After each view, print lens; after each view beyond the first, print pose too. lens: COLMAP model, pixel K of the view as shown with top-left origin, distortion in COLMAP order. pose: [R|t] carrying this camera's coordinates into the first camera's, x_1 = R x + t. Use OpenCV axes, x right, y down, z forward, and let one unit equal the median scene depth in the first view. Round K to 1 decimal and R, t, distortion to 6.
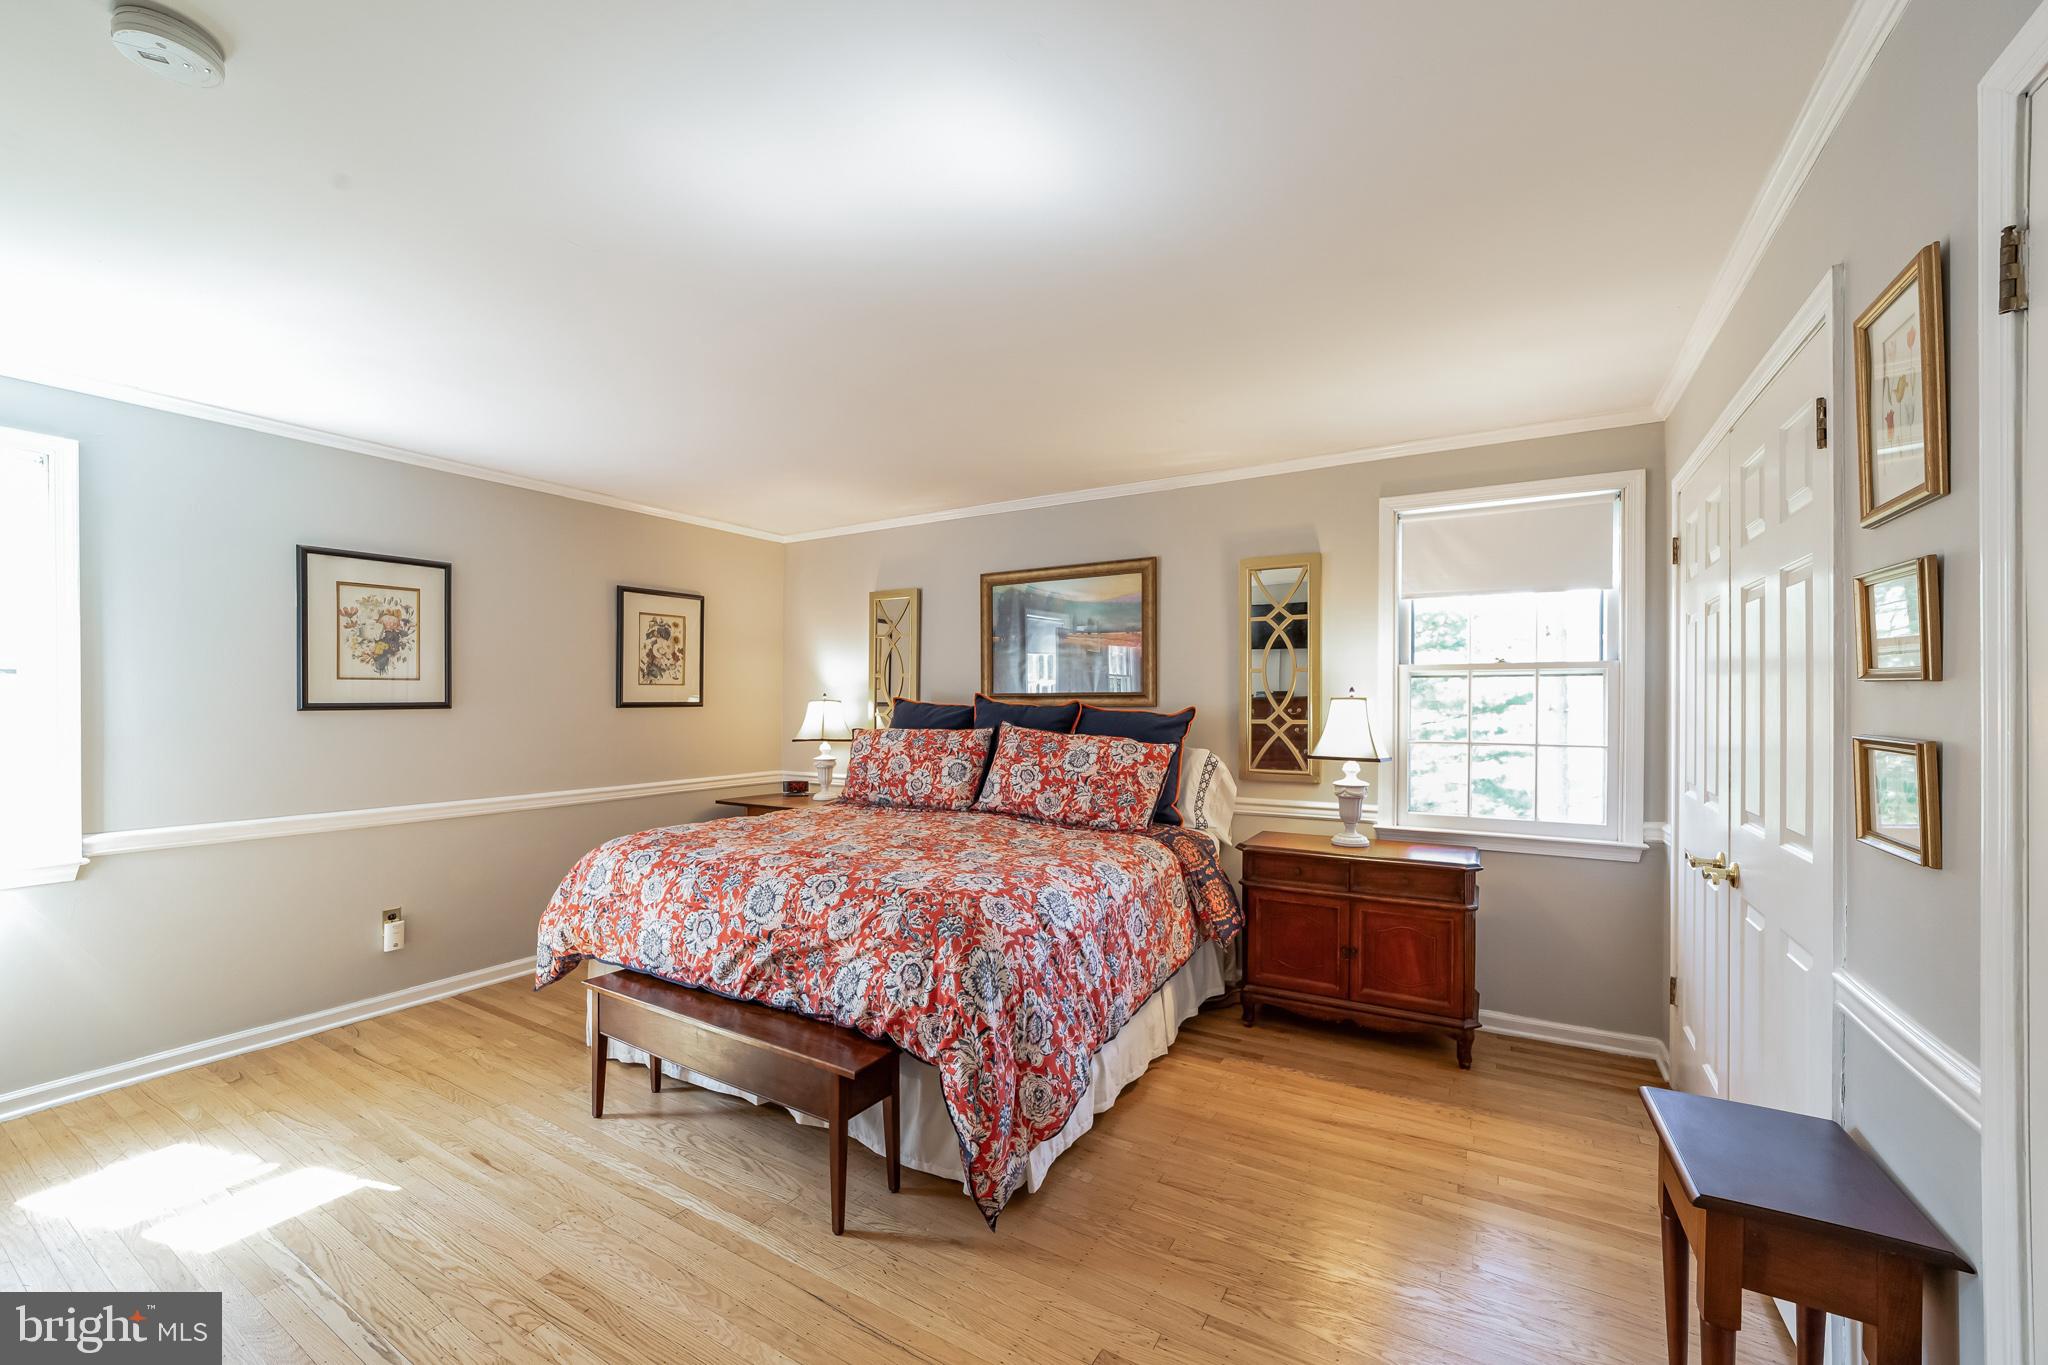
lens RADIAL K [[827.6, 0, 1027.9], [0, 827.6, 694.4], [0, 0, 1]] dist [0.017717, 0.010703]
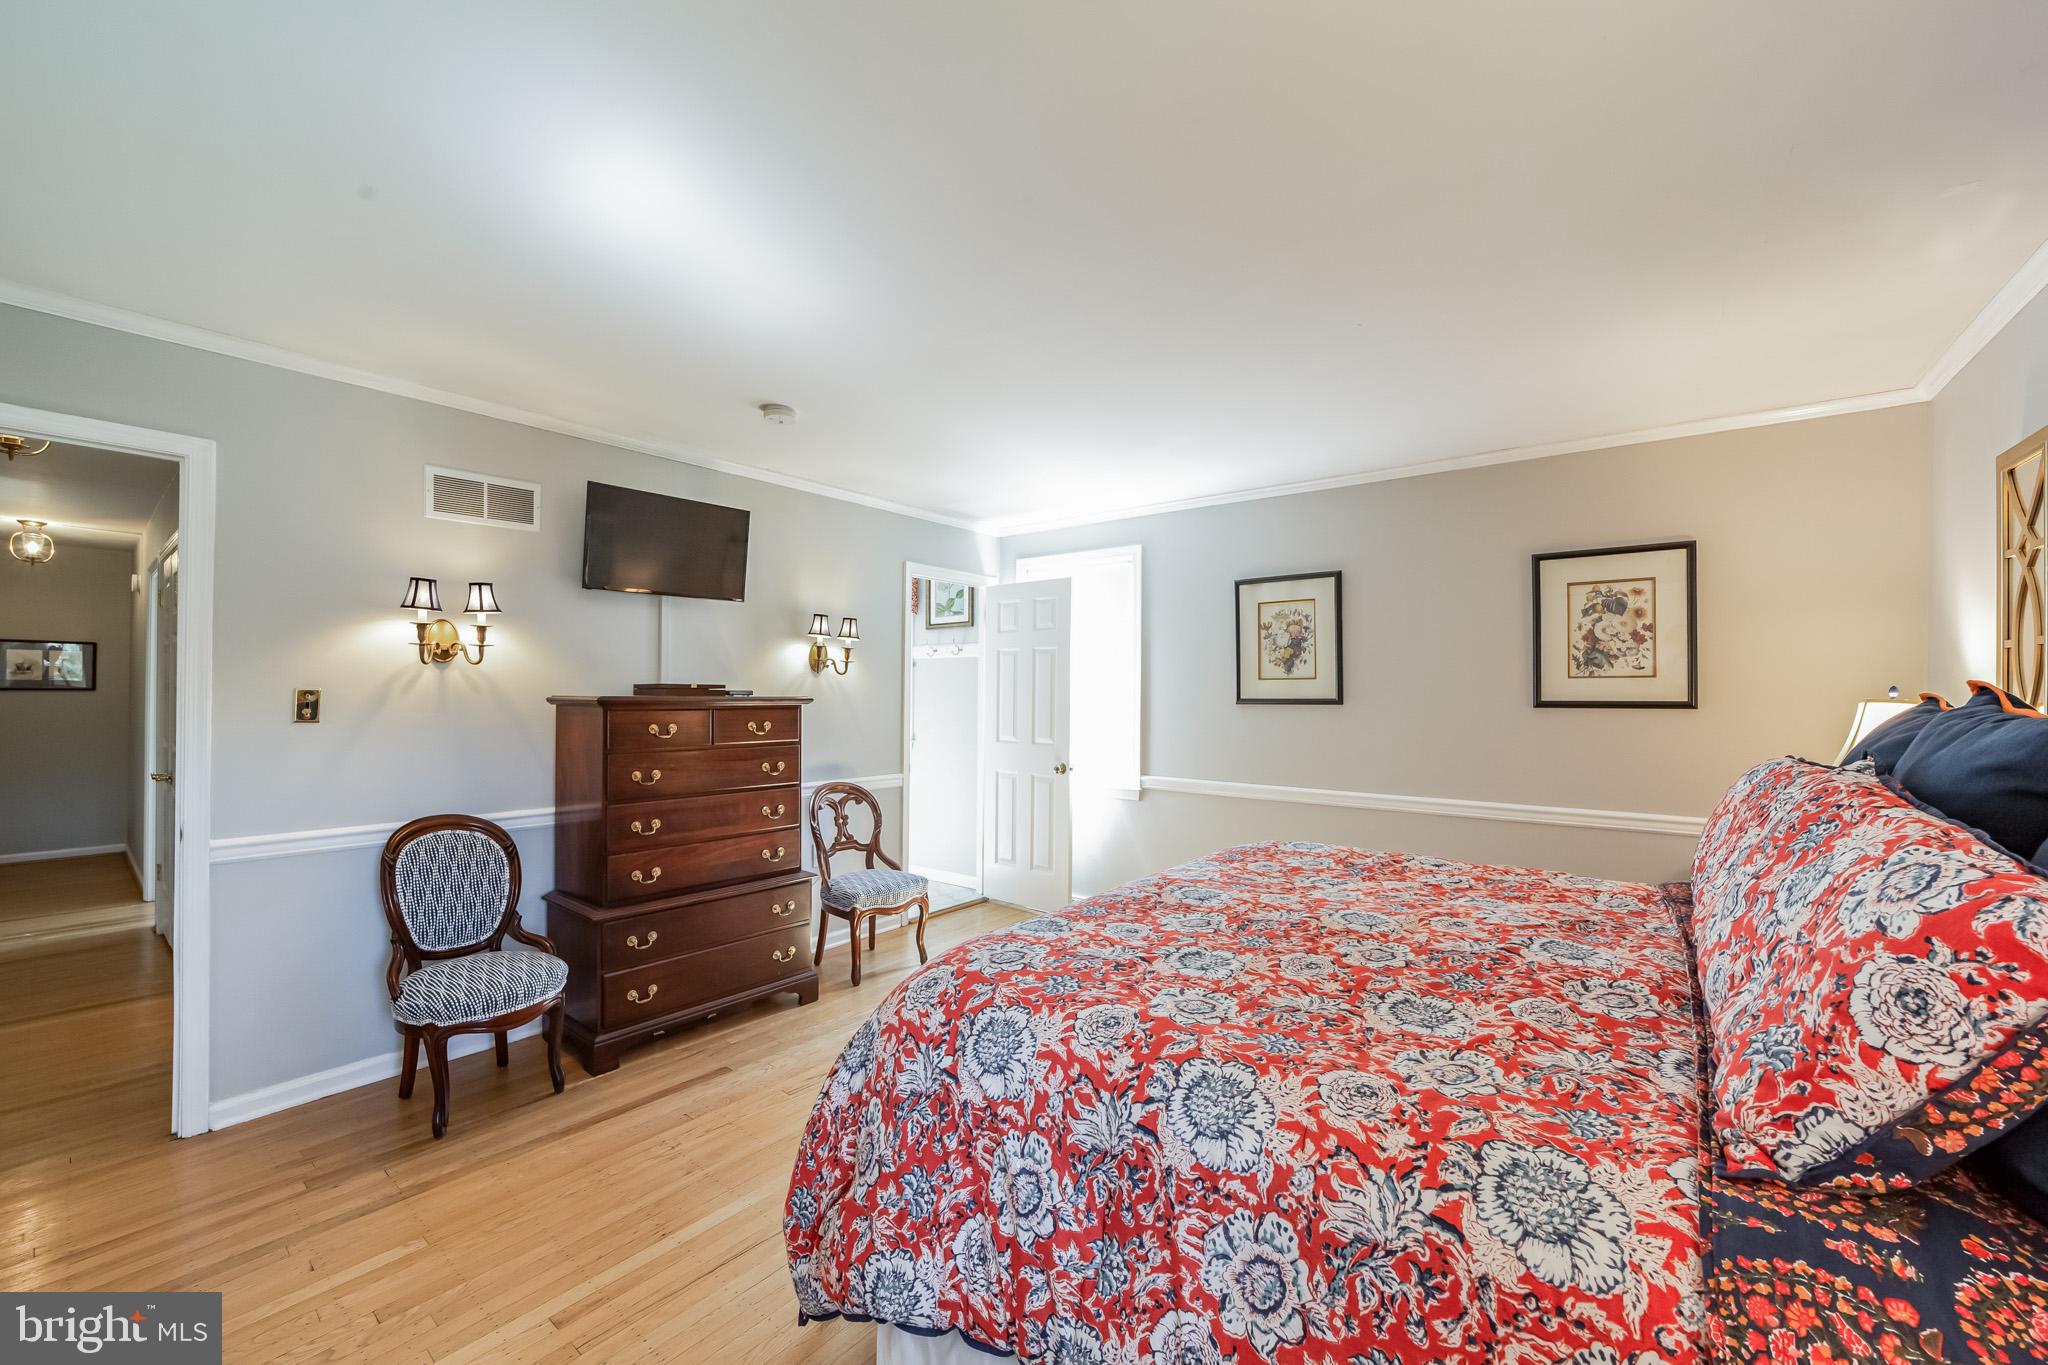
lens RADIAL K [[827.6, 0, 1027.9], [0, 827.6, 694.4], [0, 0, 1]] dist [0.017717, 0.010703]
pose [[-0.100538, -0.001050, -0.994933, 0.419871], [0.000838, 0.999999, -0.001140, 0.004701], [0.994933, -0.000948, -0.100537, 0.705503]]
